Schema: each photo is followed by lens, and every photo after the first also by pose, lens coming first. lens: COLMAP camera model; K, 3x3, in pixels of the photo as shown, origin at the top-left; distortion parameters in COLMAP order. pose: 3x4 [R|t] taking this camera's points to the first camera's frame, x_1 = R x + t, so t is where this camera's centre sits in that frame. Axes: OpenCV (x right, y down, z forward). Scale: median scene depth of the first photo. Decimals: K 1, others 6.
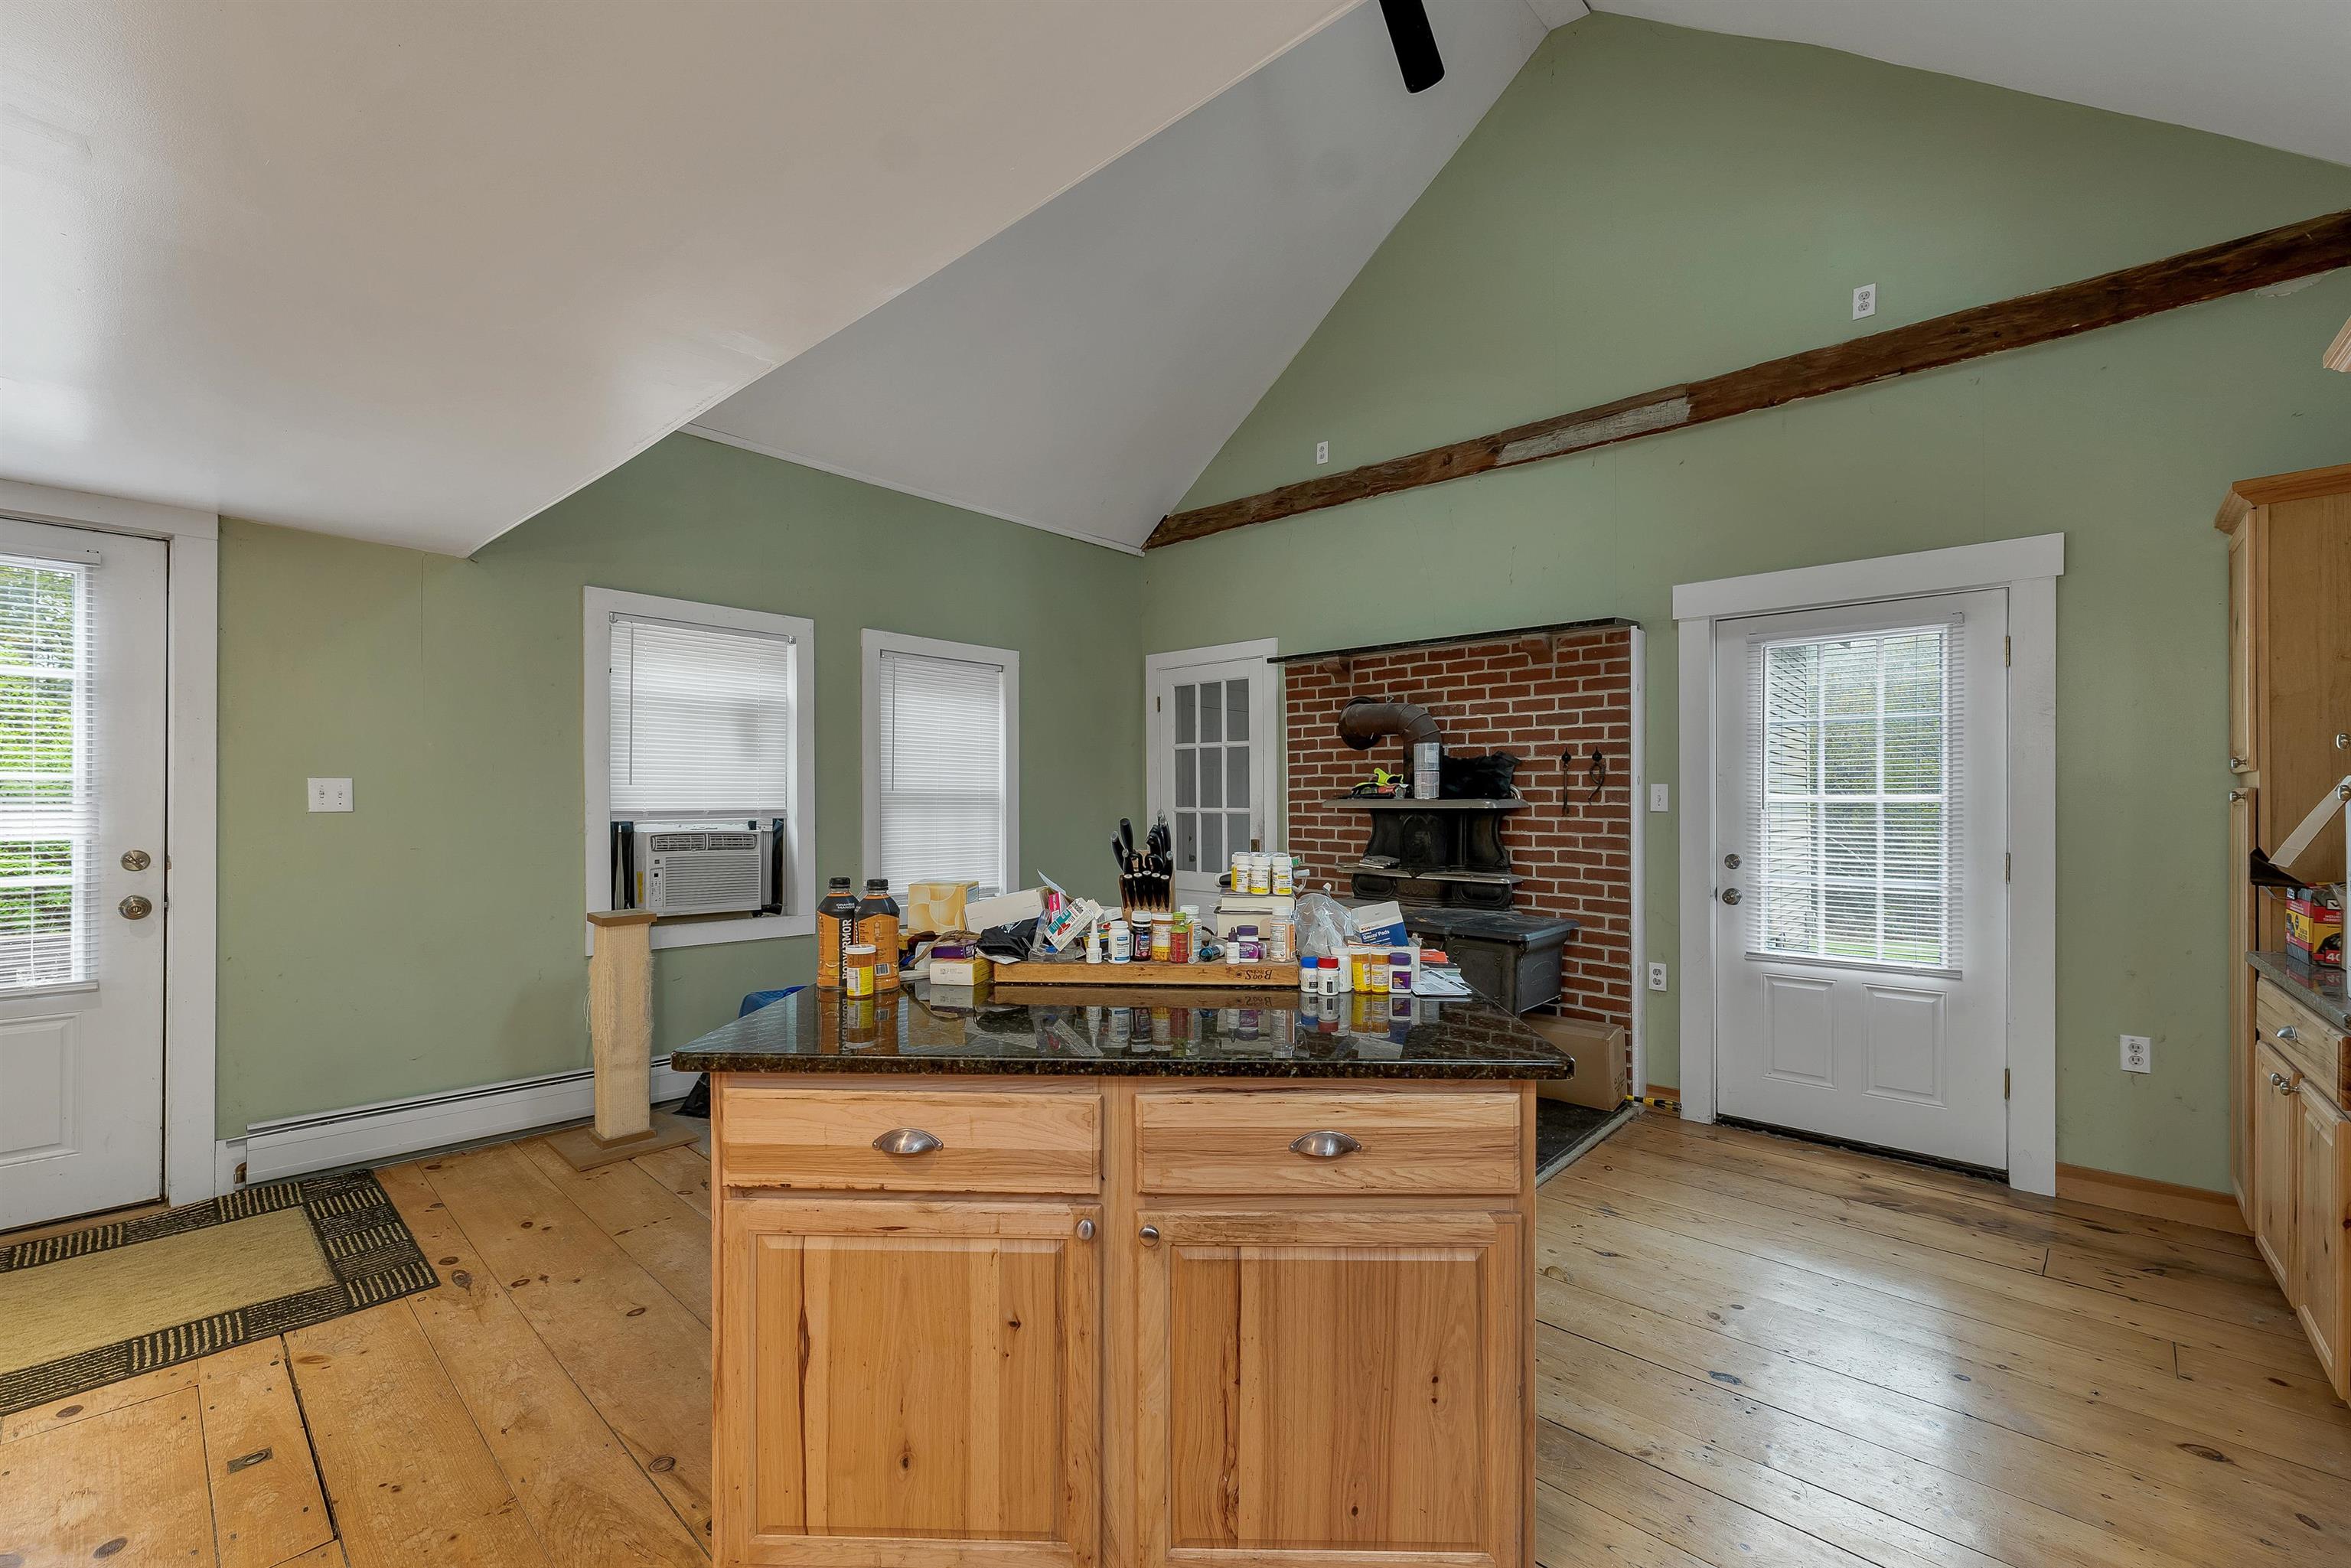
lens RADIAL K [[977.8, 0, 1175.5], [0, 977.8, 784.0], [0, 0, 1]] dist [-0.000458, 0.000408]
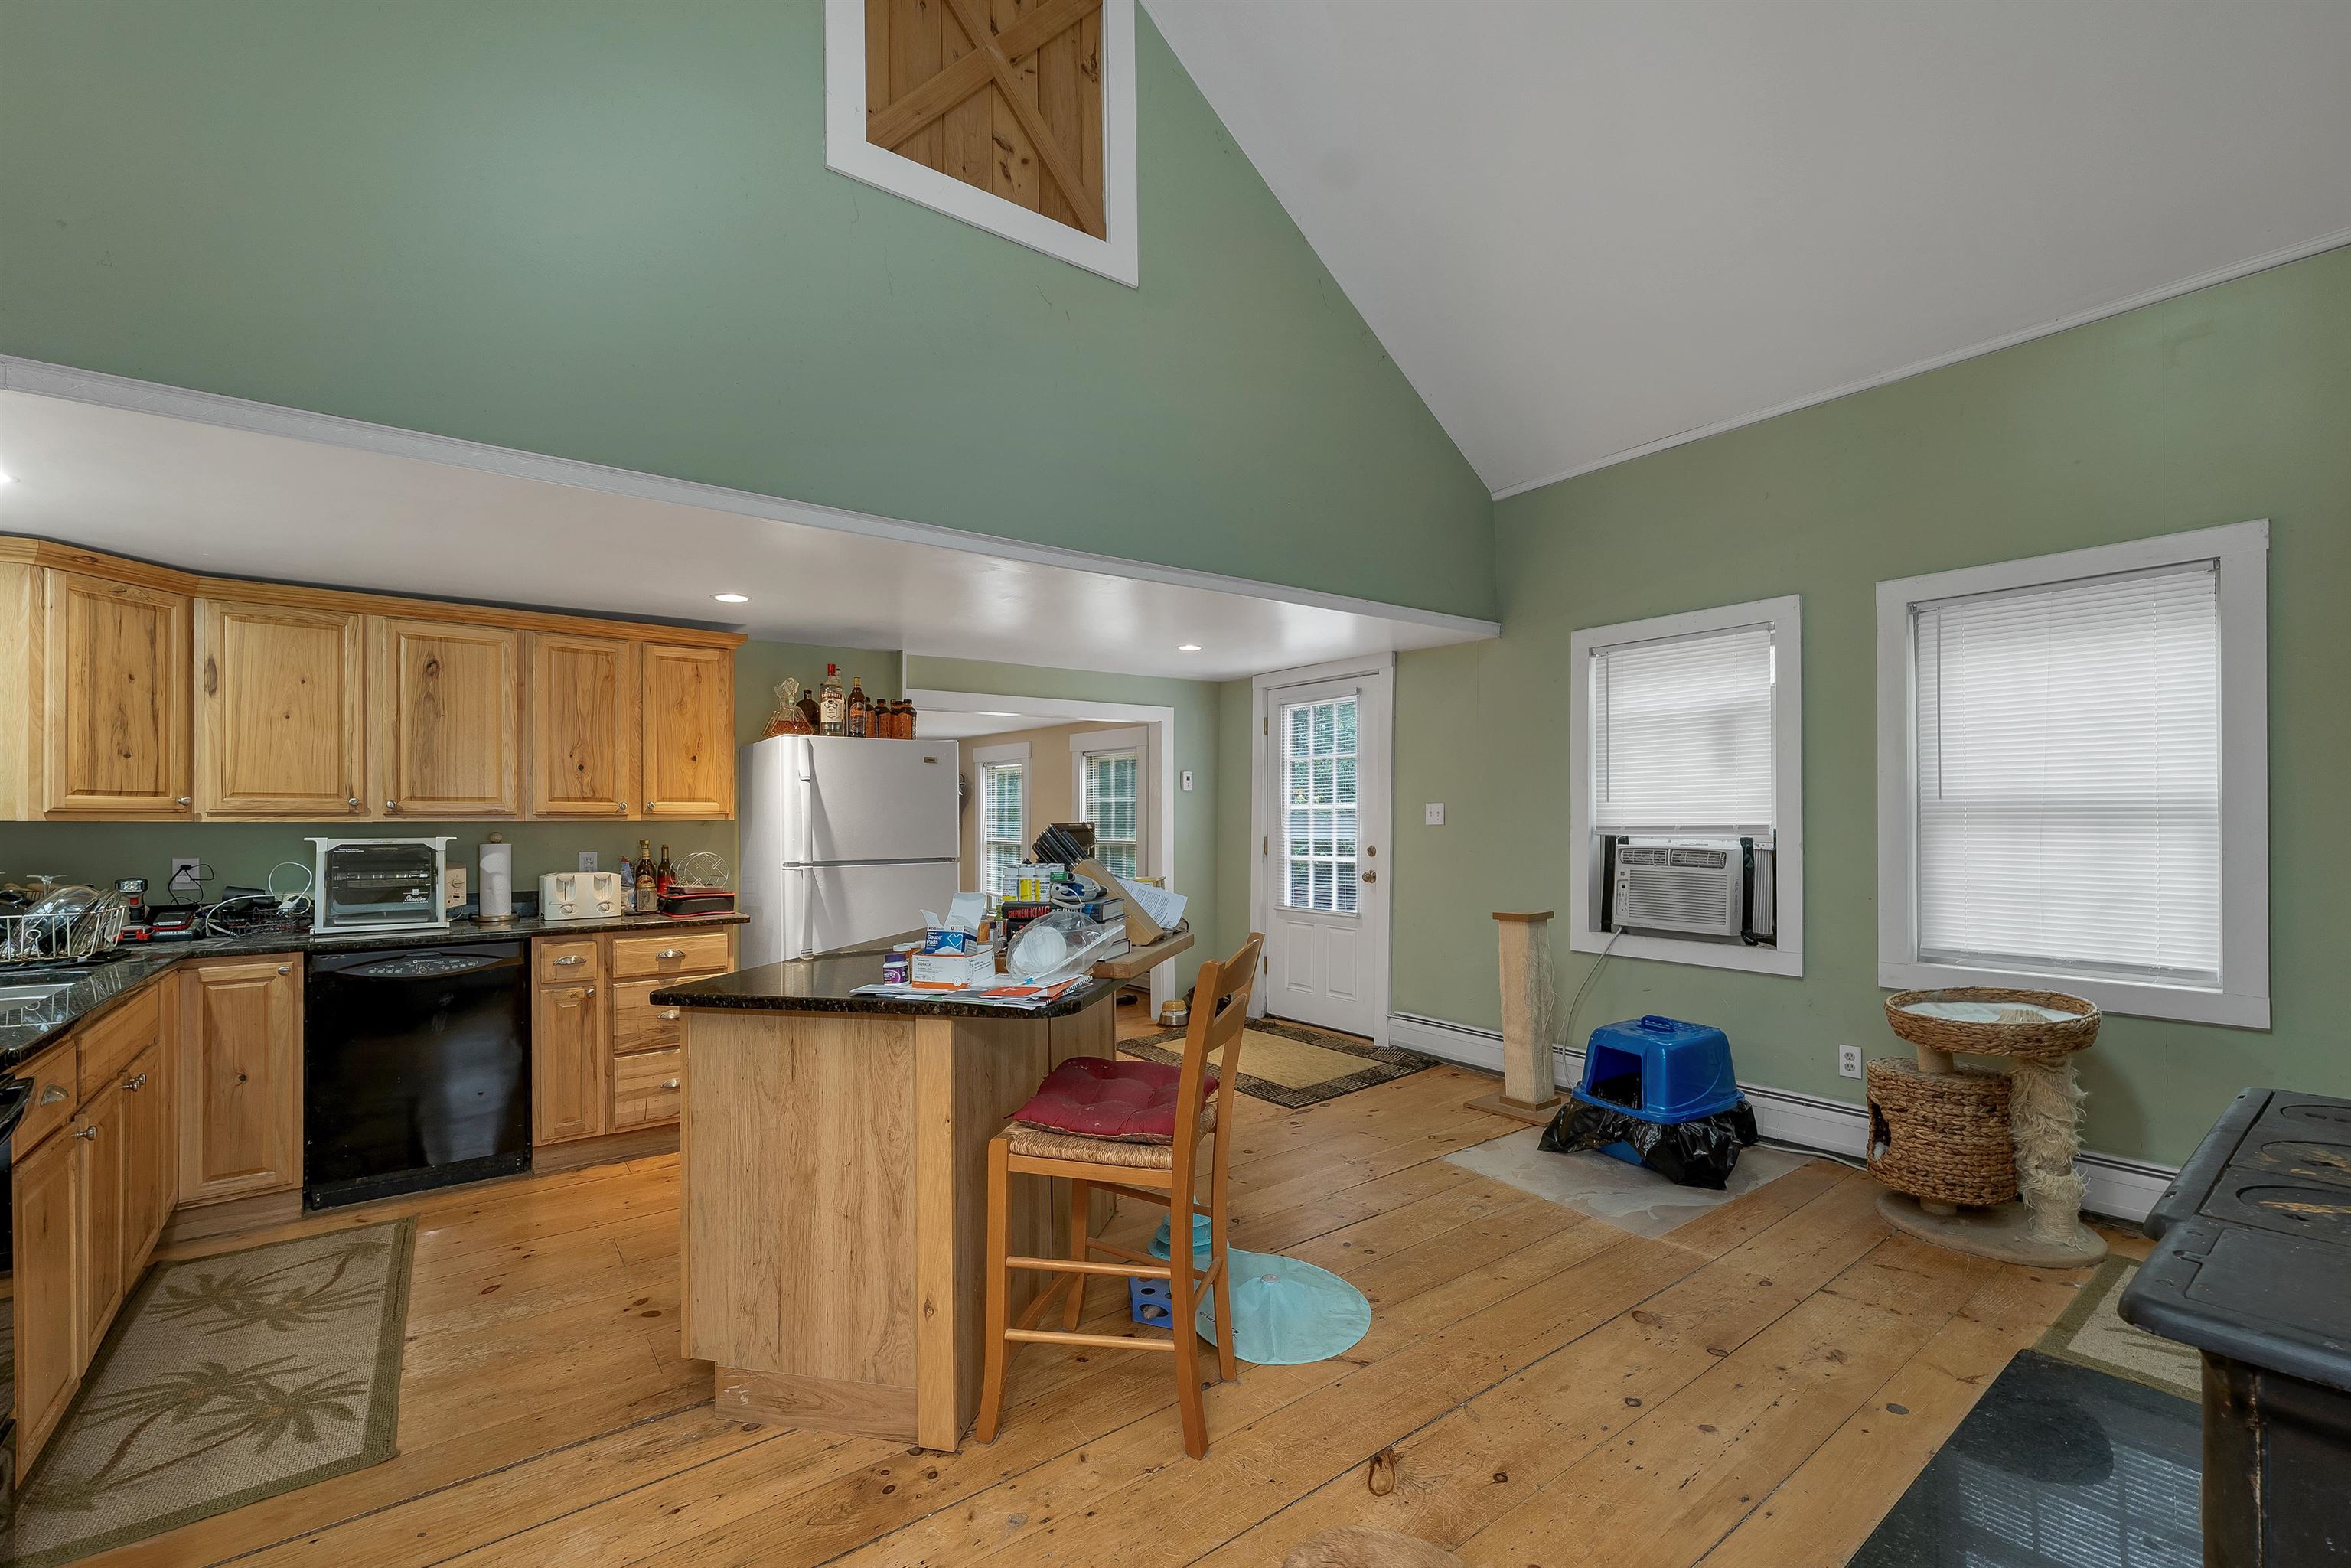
lens RADIAL K [[977.8, 0, 1175.5], [0, 977.8, 784.0], [0, 0, 1]] dist [-0.000458, 0.000408]
pose [[-0.174157, -0.039677, -0.983918, 0.568322], [0.021164, 0.998806, -0.044024, 0.017870], [0.984490, -0.028491, -0.173109, 0.667268]]
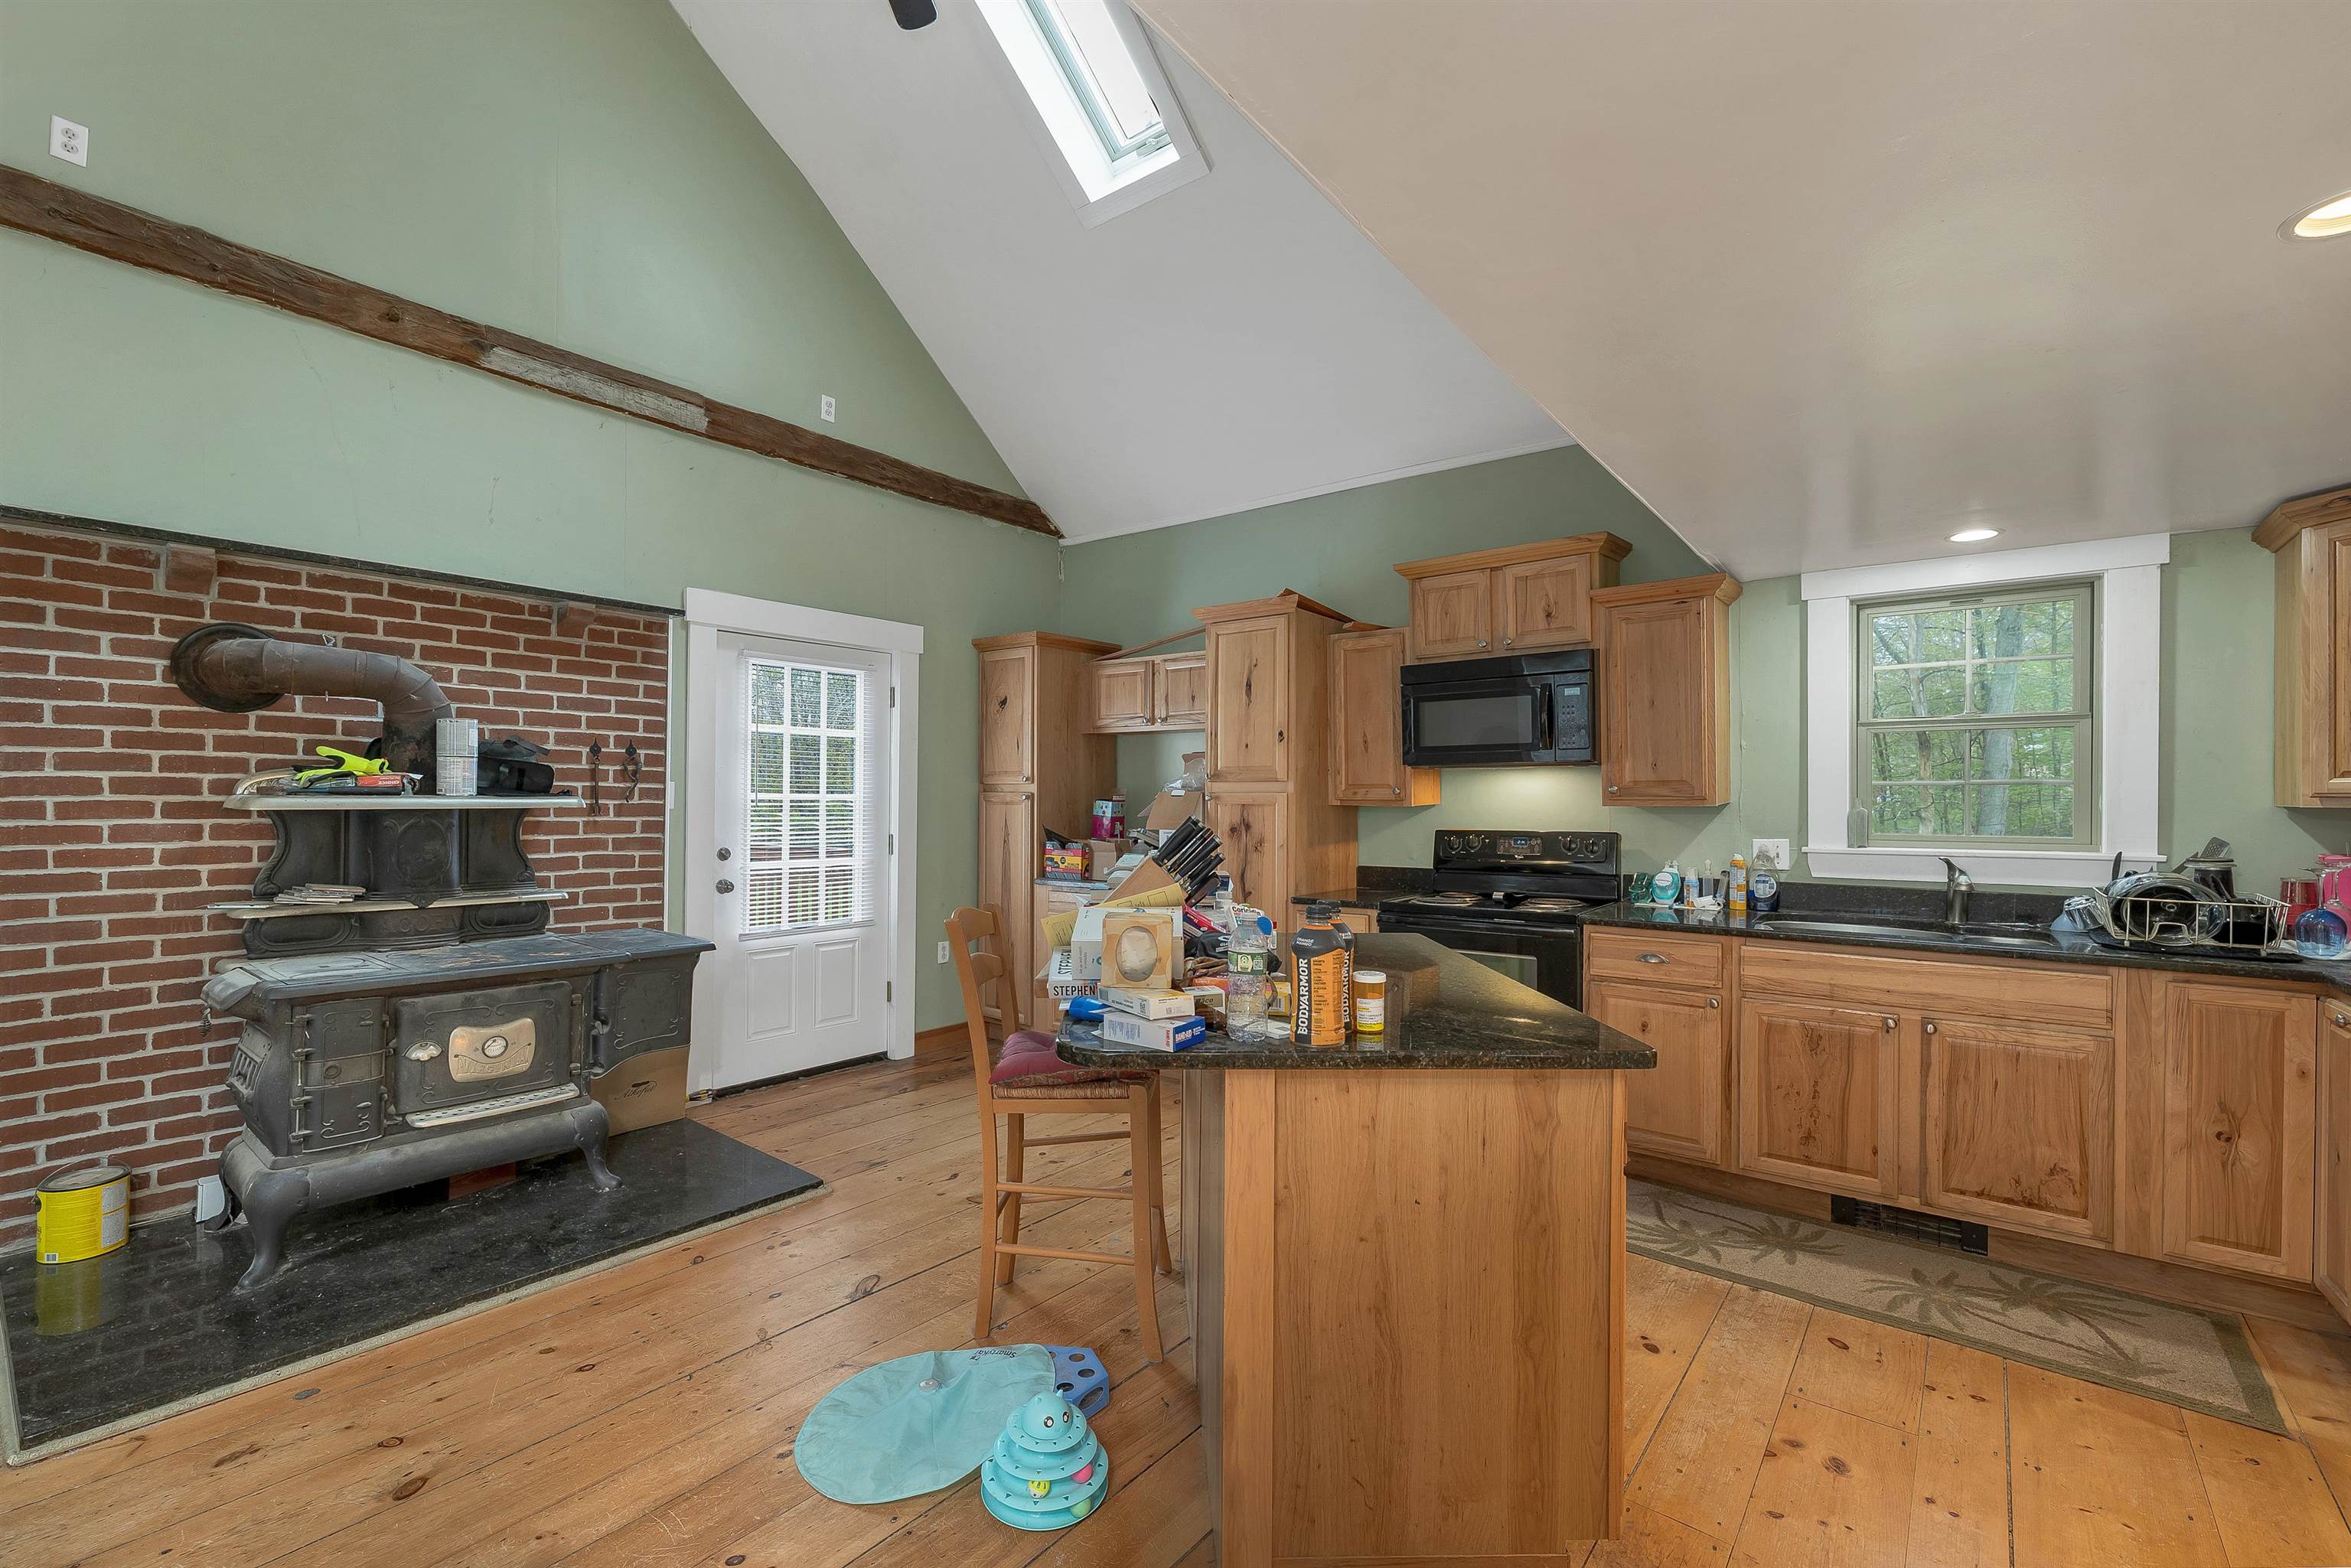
lens RADIAL K [[977.8, 0, 1175.5], [0, 977.8, 784.0], [0, 0, 1]] dist [-0.000458, 0.000408]
pose [[-0.061587, 0.013598, 0.998009, -0.513249], [-0.022634, 0.999631, -0.015017, 0.005634], [-0.997845, -0.023513, -0.061256, 0.530340]]
